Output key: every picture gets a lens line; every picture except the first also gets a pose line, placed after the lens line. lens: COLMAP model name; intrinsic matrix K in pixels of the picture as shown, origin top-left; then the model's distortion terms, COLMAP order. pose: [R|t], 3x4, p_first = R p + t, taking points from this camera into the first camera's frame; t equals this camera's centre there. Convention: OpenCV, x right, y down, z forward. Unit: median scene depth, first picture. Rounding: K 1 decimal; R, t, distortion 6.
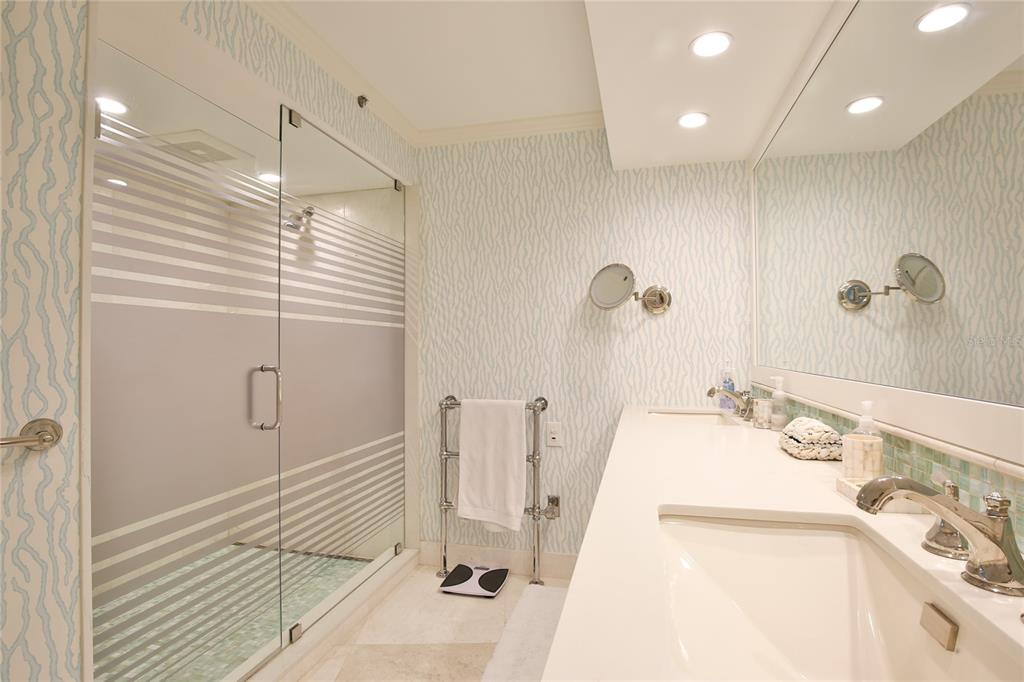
lens RADIAL K [[505.0, 0, 515.1], [0, 505.0, 341.7], [0, 0, 1]] dist [-0.035686, 0.004721]
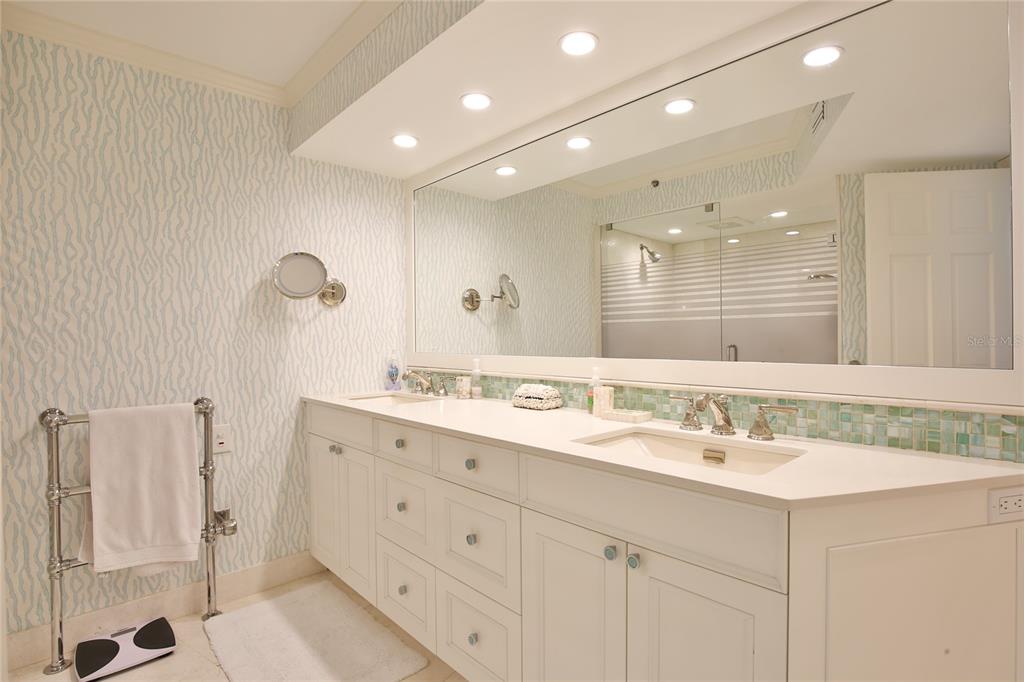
lens RADIAL K [[505.0, 0, 532.8], [0, 505.0, 337.9], [0, 0, 1]] dist [-0.035686, 0.004721]
pose [[0.536067, -0.001520, 0.844174, -0.362712], [-0.006305, 0.999963, 0.005805, 0.002357], [-0.844152, -0.008434, 0.536037, 0.093837]]
